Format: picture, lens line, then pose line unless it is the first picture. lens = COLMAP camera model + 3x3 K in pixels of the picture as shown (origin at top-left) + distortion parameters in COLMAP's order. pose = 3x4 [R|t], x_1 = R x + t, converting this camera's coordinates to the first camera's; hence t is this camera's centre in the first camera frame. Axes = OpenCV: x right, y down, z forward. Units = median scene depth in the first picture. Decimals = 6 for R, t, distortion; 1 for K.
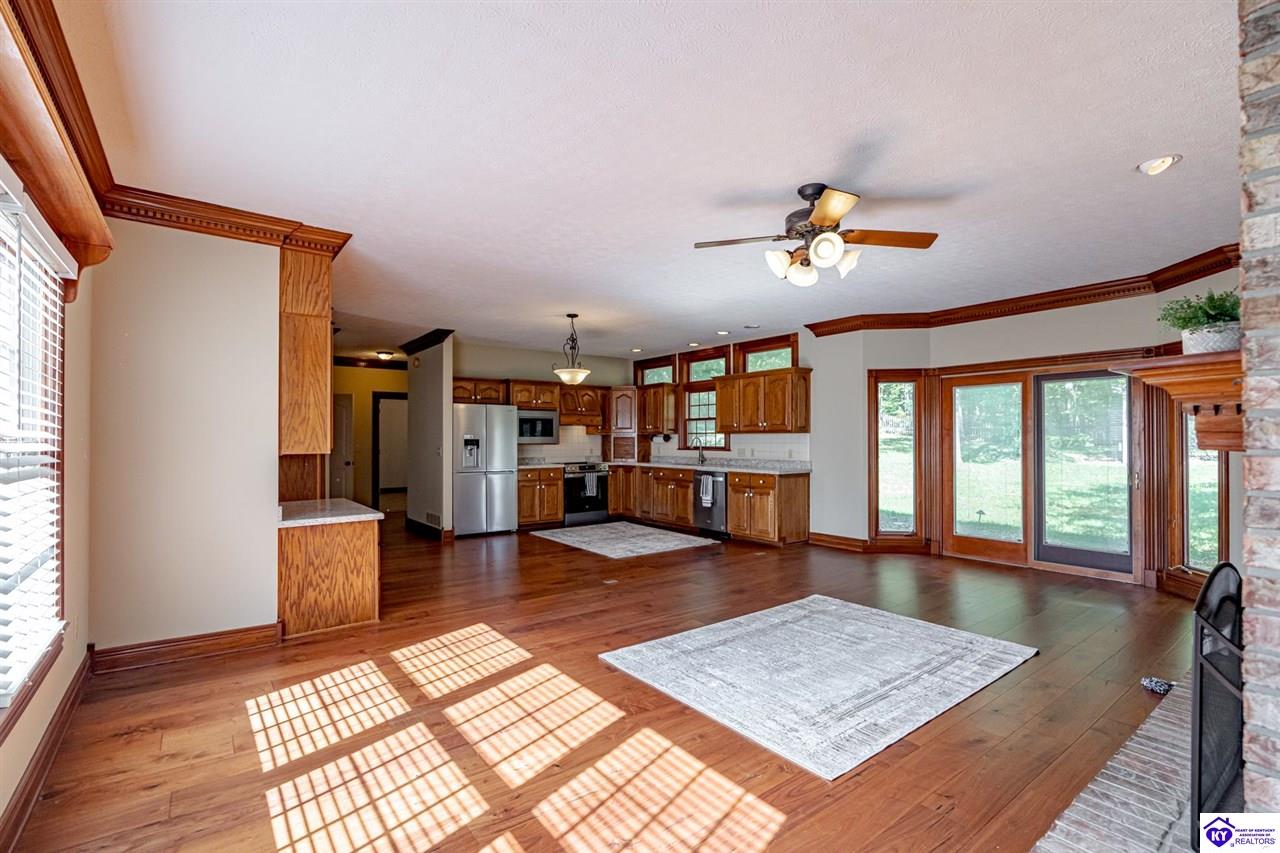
lens RADIAL K [[584.3, 0, 657.4], [0, 584.3, 437.0], [0, 0, 1]] dist [-0.011966, 0.002366]
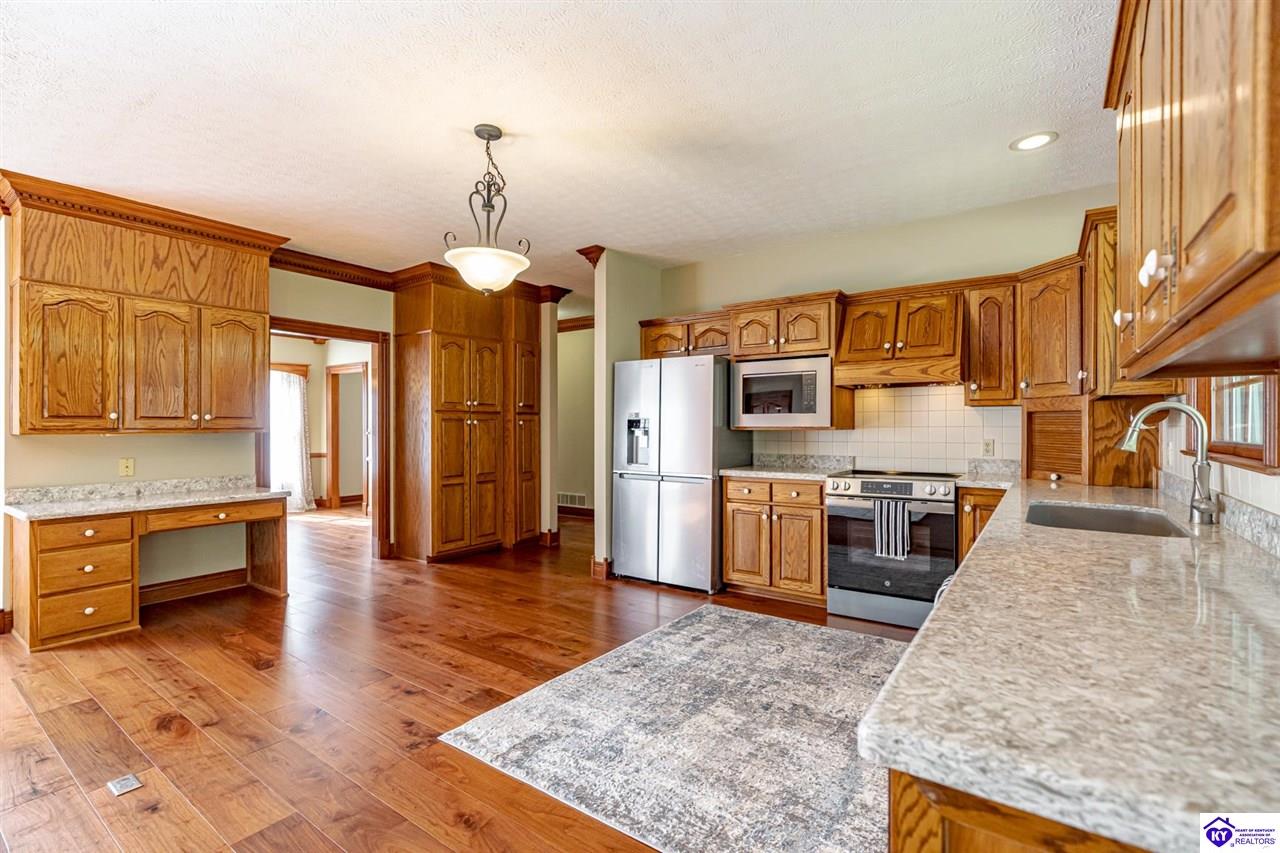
lens RADIAL K [[584.3, 0, 651.3], [0, 584.3, 423.6], [0, 0, 1]] dist [-0.011966, 0.002366]
pose [[0.276504, -0.001374, -0.961012, 0.248235], [0.005297, 0.999986, 0.000094, 0.008027], [0.960998, -0.005117, 0.276507, 0.804273]]
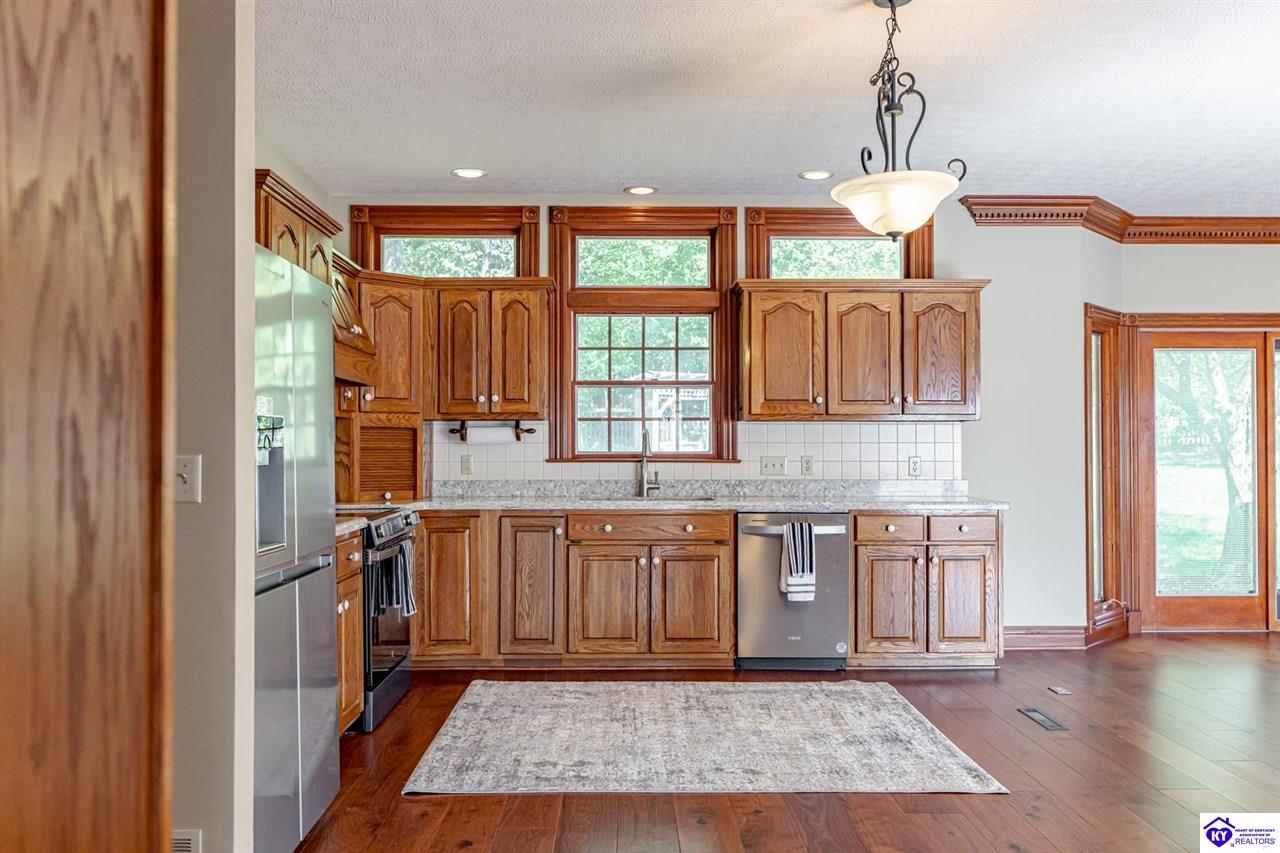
lens RADIAL K [[984.1, 0, 644.5], [0, 984.1, 432.2], [0, 0, 1]] dist [-0.005855, 0.006507]
pose [[0.612467, 0.013014, 0.790389, -0.490128], [-0.003449, 0.999899, -0.013791, 0.012817], [-0.790489, 0.005721, 0.612450, 0.644536]]
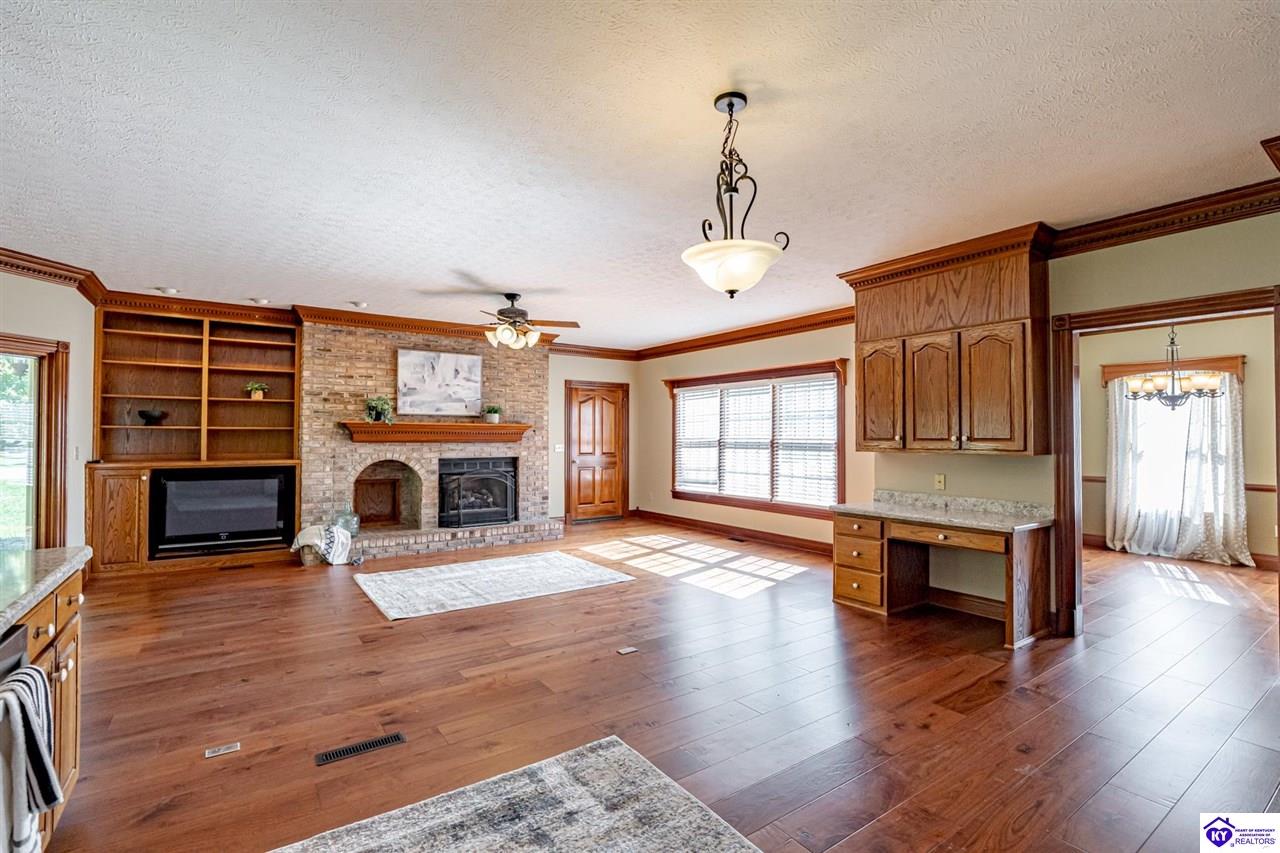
lens RADIAL K [[584.3, 0, 630.0], [0, 584.3, 429.0], [0, 0, 1]] dist [-0.011966, 0.002366]
pose [[-0.996725, 0.001347, 0.080856, -0.090165], [0.000137, 0.999888, -0.014974, -0.000391], [-0.080868, -0.014913, -0.996613, 1.100187]]
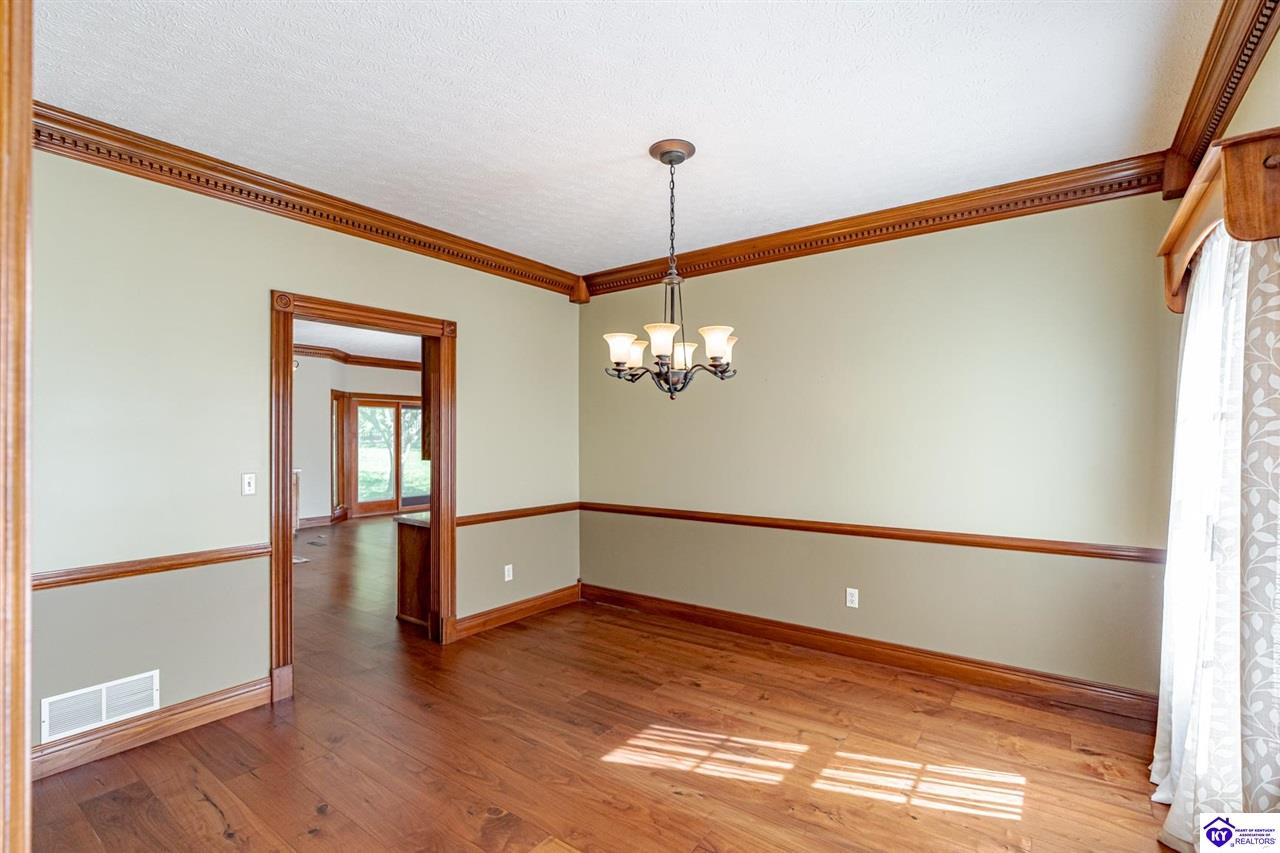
lens RADIAL K [[584.3, 0, 632.5], [0, 584.3, 434.3], [0, 0, 1]] dist [-0.011966, 0.002366]
pose [[-0.252678, 0.002278, 0.967548, -0.931847], [-0.003497, 0.999989, -0.003267, -0.007371], [-0.967544, -0.004209, -0.252667, 0.557837]]
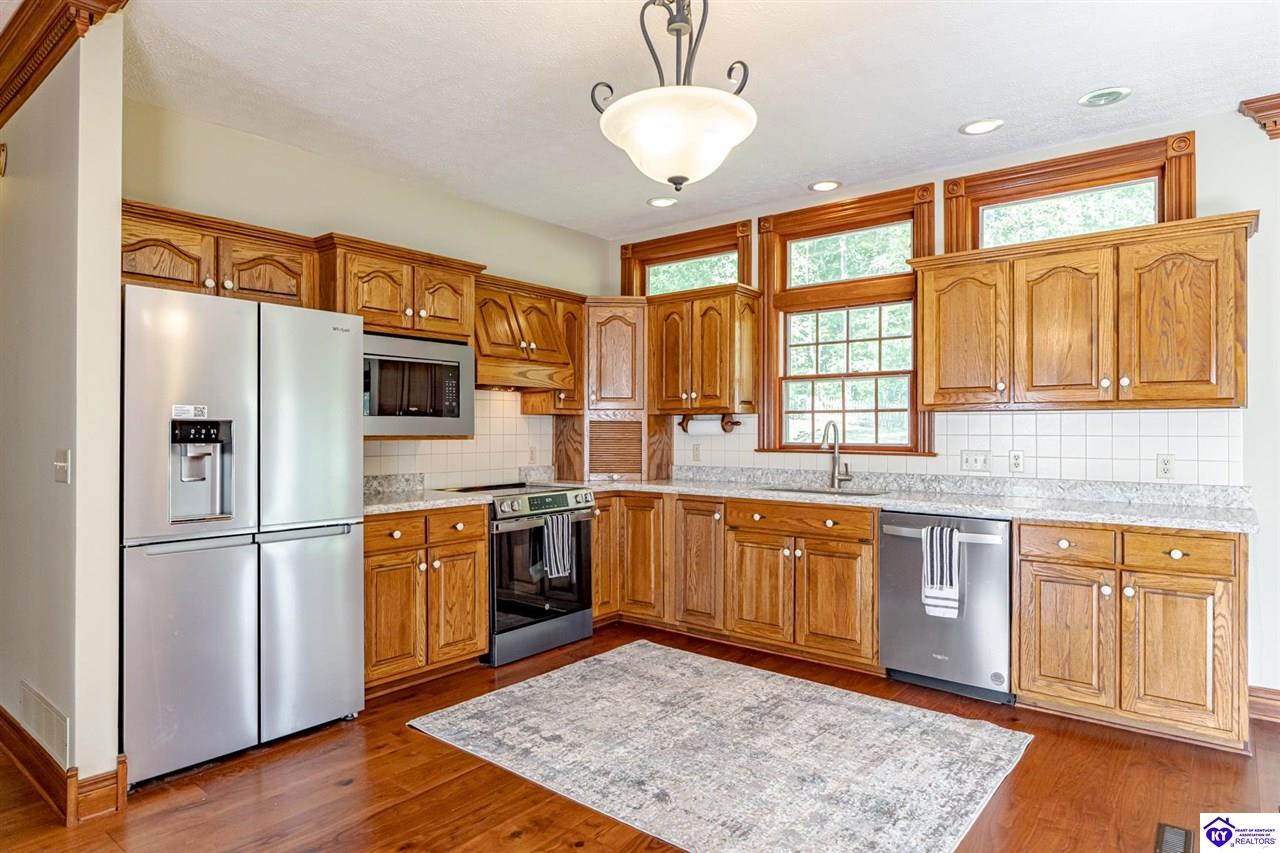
lens RADIAL K [[742.8, 0, 642.1], [0, 742.8, 427.2], [0, 0, 1]] dist [-0.009098, -0.000991]
pose [[0.976988, 0.004163, 0.213254, -0.178463], [-0.003867, 0.999991, -0.001805, 0.006624], [-0.213259, 0.000939, 0.976995, 0.578920]]
